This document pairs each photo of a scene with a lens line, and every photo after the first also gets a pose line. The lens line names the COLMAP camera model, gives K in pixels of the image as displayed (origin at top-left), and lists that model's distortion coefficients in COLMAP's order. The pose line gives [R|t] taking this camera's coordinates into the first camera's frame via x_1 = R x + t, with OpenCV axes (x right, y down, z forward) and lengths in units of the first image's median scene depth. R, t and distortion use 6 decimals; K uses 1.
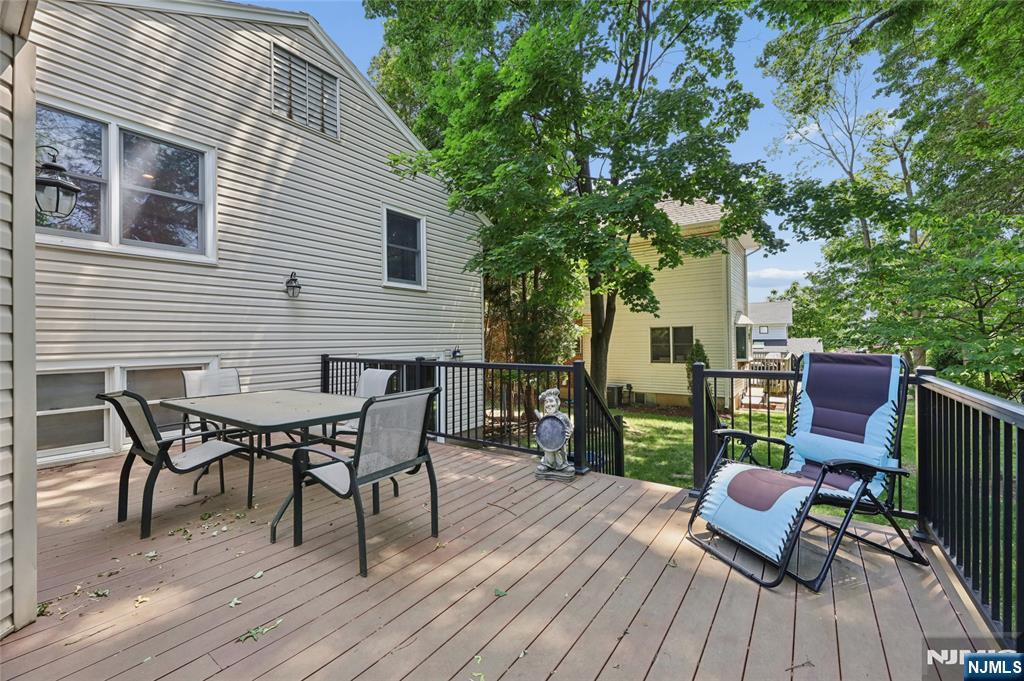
lens RADIAL K [[422.6, 0, 511.8], [0, 422.6, 337.9], [0, 0, 1]] dist [0.000396, -0.000201]
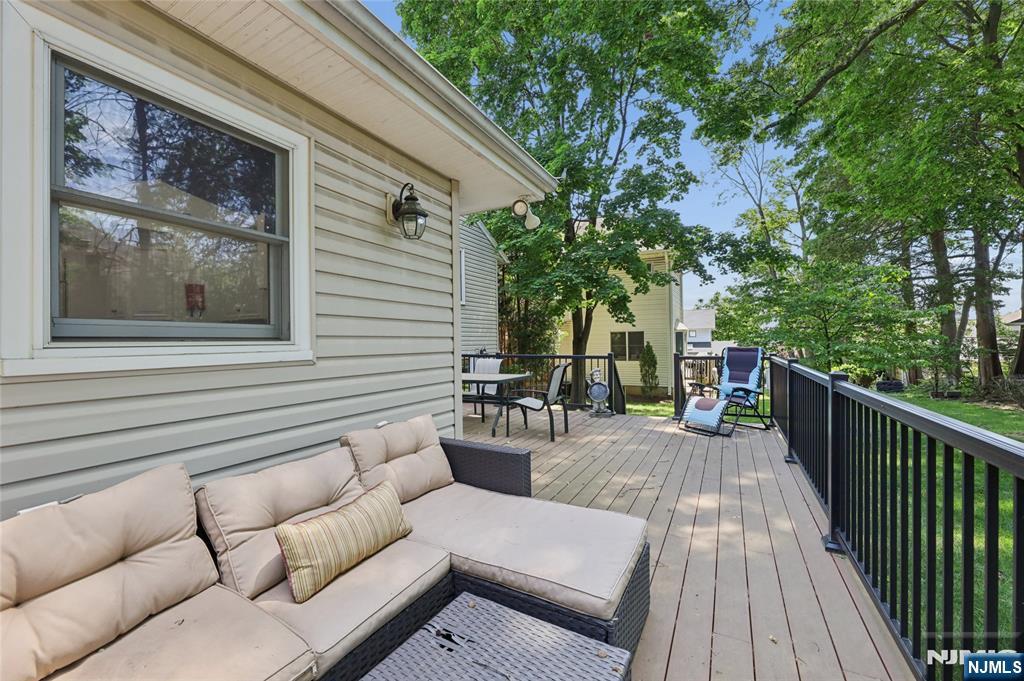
lens RADIAL K [[422.6, 0, 513.3], [0, 422.6, 338.4], [0, 0, 1]] dist [0.000396, -0.000201]
pose [[0.989953, 0.002102, 0.141381, -0.224468], [-0.001425, 0.999987, -0.004896, 0.000826], [-0.141390, 0.004646, 0.989943, -0.321993]]
